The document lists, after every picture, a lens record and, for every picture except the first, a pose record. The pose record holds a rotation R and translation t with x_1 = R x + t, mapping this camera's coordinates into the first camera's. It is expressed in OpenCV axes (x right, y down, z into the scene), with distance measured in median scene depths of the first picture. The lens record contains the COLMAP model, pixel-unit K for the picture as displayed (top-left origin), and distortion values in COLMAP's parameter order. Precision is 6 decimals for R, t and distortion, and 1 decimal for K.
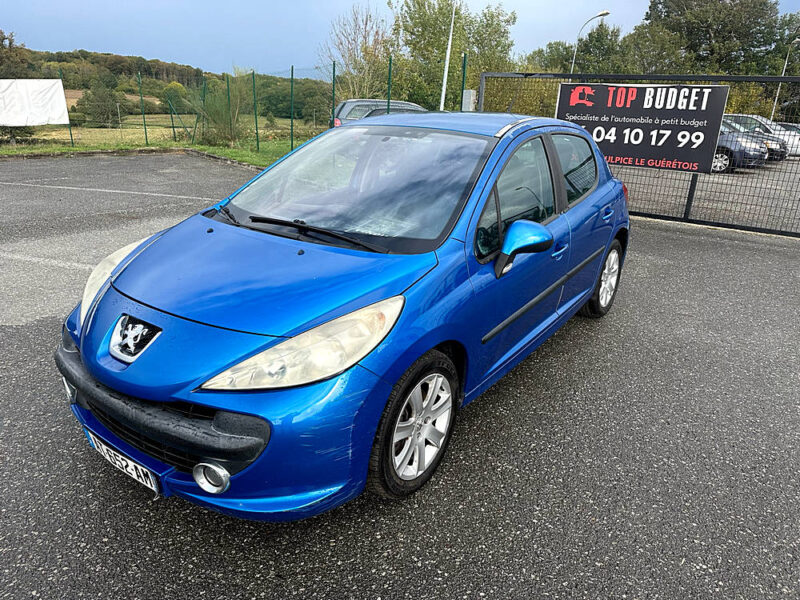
lens RADIAL K [[537.0, 0, 367.4], [0, 537.0, 298.0], [0, 0, 1]] dist [-0.000994, -0.040460]
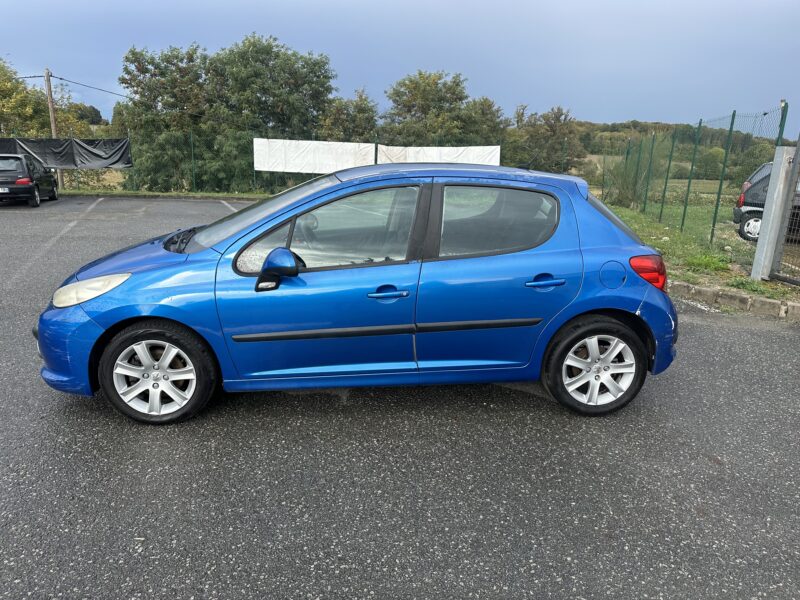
lens RADIAL K [[560.1, 0, 400.0], [0, 560.1, 300.0], [0, 0, 1]] dist [-0.002414, -0.006206]
pose [[0.634611, 0.175647, -0.752607, 0.098028], [-0.266948, 0.963711, -0.000181, 0.022961], [0.725263, 0.201022, 0.658470, -0.044597]]
